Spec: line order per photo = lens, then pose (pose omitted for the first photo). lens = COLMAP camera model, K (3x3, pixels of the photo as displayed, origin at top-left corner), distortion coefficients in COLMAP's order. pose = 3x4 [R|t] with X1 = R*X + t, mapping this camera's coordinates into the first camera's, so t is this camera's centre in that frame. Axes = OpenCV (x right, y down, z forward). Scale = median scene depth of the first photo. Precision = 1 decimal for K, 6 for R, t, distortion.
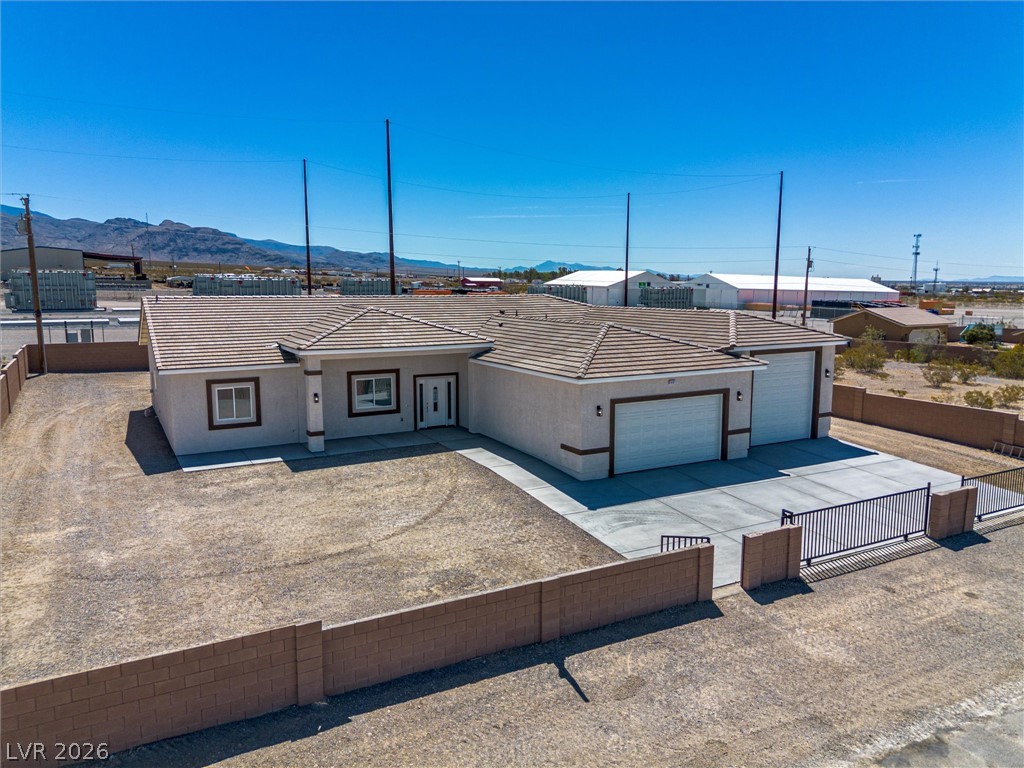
lens RADIAL K [[729.1, 0, 512.0], [0, 729.1, 384.0], [0, 0, 1]] dist [0.076505, -0.083684]
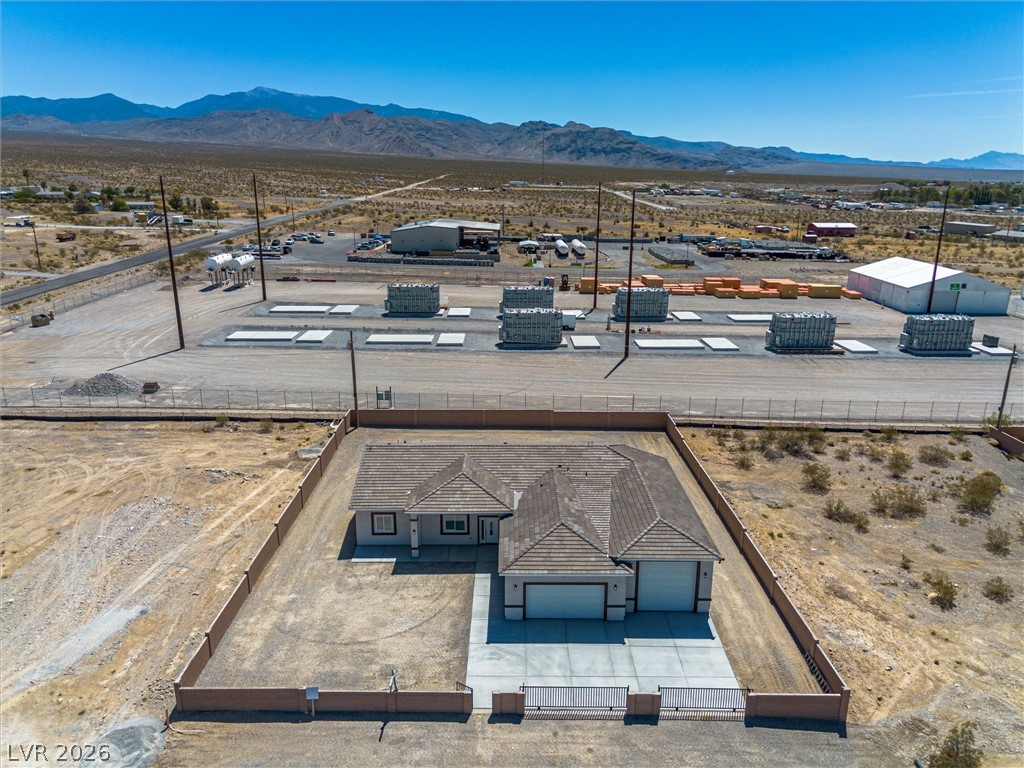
lens RADIAL K [[729.1, 0, 512.0], [0, 729.1, 384.0], [0, 0, 1]] dist [0.076505, -0.083684]
pose [[0.874582, 0.133024, -0.466273, 0.842707], [-0.069157, 0.986022, 0.151587, -0.701645], [0.479920, -0.100329, 0.871557, -0.565110]]
